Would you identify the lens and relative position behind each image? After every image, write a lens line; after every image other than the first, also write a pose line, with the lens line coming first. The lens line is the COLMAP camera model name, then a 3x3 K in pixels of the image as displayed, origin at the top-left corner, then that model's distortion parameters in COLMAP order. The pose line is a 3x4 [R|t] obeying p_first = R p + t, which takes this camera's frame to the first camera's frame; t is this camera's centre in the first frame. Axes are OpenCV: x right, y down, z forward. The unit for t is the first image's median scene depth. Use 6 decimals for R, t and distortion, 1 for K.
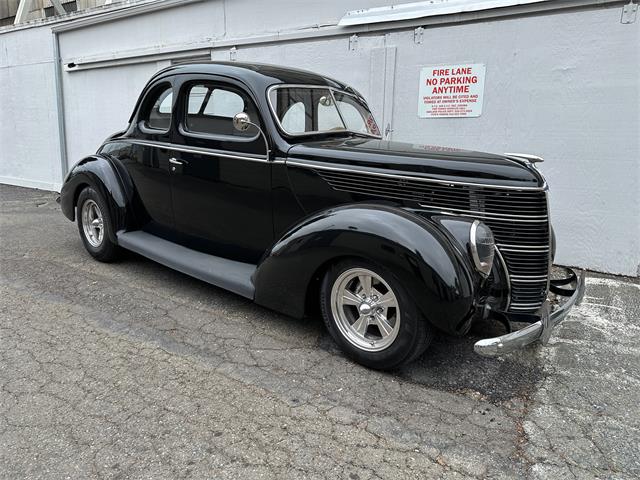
lens RADIAL K [[448.3, 0, 318.0], [0, 448.3, 239.1], [0, 0, 1]] dist [0.032295, -0.039376]
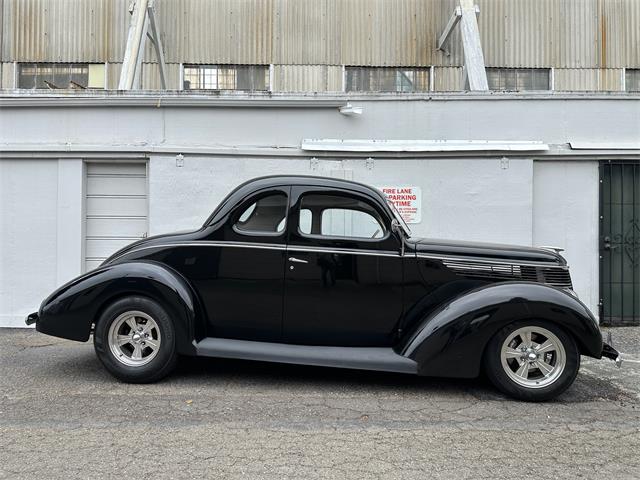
lens RADIAL K [[447.7, 0, 316.3], [0, 447.7, 242.2], [0, 0, 1]] dist [0.056124, -0.070676]
pose [[0.838700, -0.010503, 0.544493, -0.804486], [0.130539, 0.974544, -0.182274, -0.013753], [-0.528718, 0.223951, 0.818721, 0.085200]]
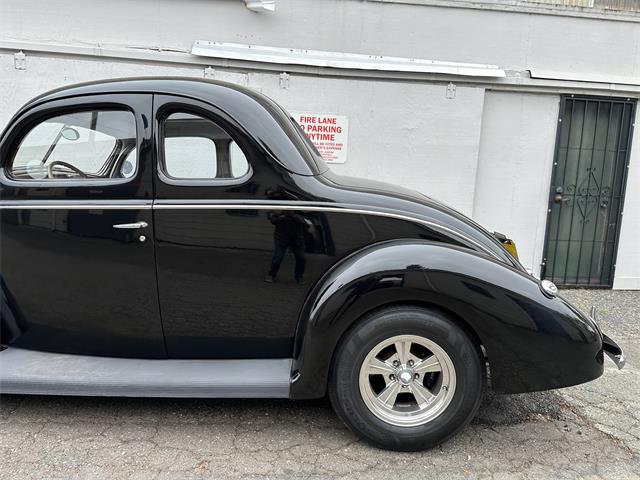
lens RADIAL K [[449.3, 0, 318.2], [0, 449.3, 239.1], [0, 0, 1]] dist [0.060990, -0.080722]
pose [[0.776390, -0.072348, 0.626087, -0.487588], [0.111321, 0.993513, -0.023239, -0.088222], [-0.620344, 0.087739, 0.779407, 0.254531]]
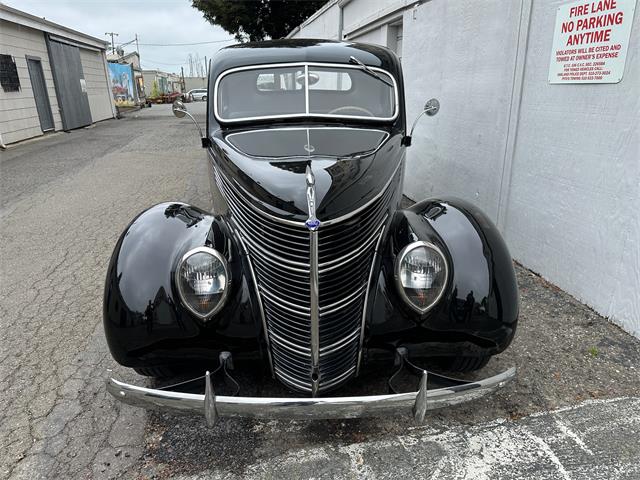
lens RADIAL K [[448.1, 0, 317.2], [0, 448.1, 234.1], [0, 0, 1]] dist [0.032957, -0.037815]
pose [[0.672697, 0.207100, -0.710344, 0.689866], [-0.139629, 0.978313, 0.152996, -0.141532], [0.726624, -0.003736, 0.687026, 0.387364]]
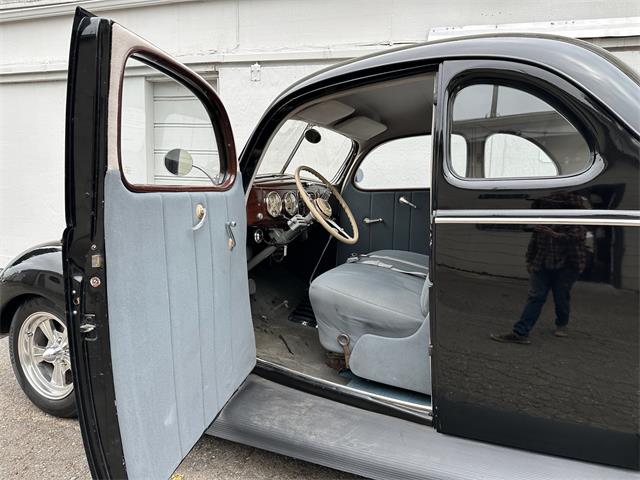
lens RADIAL K [[452.2, 0, 317.9], [0, 452.2, 239.5], [0, 0, 1]] dist [0.006171, -0.012094]
pose [[0.960709, -0.028290, 0.276110, -0.502283], [0.052669, 0.995299, -0.081281, -0.122673], [-0.272513, 0.092629, 0.957683, 0.480980]]
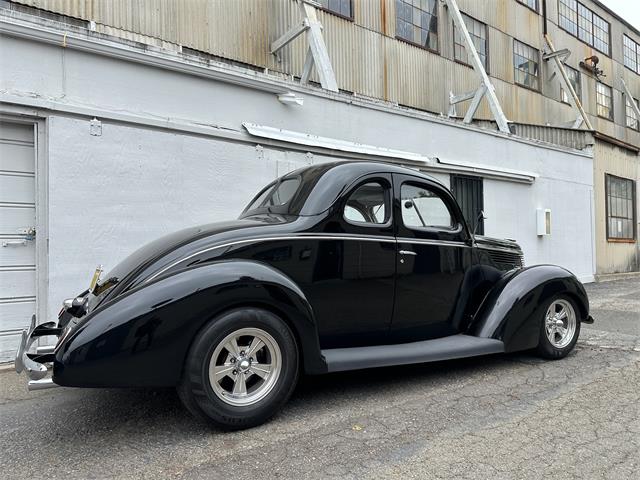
lens RADIAL K [[449.3, 0, 318.2], [0, 449.3, 239.1], [0, 0, 1]] dist [0.060990, -0.080722]
pose [[0.346321, -0.007827, 0.938084, -1.252315], [0.230113, 0.970124, -0.076859, -0.161130], [-0.909456, 0.242483, 0.337775, 0.780514]]
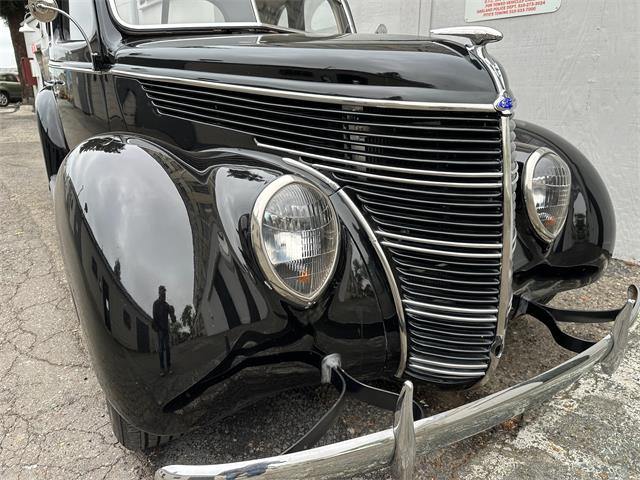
lens RADIAL K [[452.2, 0, 317.9], [0, 452.2, 239.5], [0, 0, 1]] dist [0.006171, -0.012094]
pose [[0.945899, 0.088827, -0.312066, 0.339823], [-0.058137, 0.992630, 0.106324, -0.018260], [0.319210, -0.082429, 0.944092, 0.380243]]
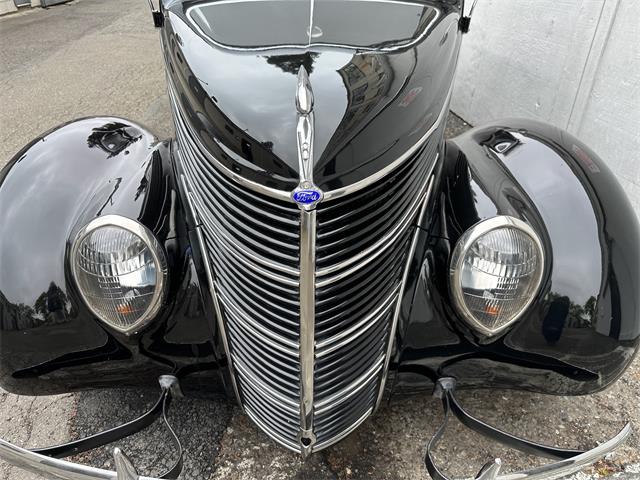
lens RADIAL K [[455.0, 0, 317.8], [0, 455.0, 242.5], [0, 0, 1]] dist [0.007483, -0.016947]
pose [[0.650979, 0.391314, -0.650461, 0.518765], [-0.164954, 0.909336, 0.381966, -0.148040], [0.740956, -0.141355, 0.656508, 0.551626]]
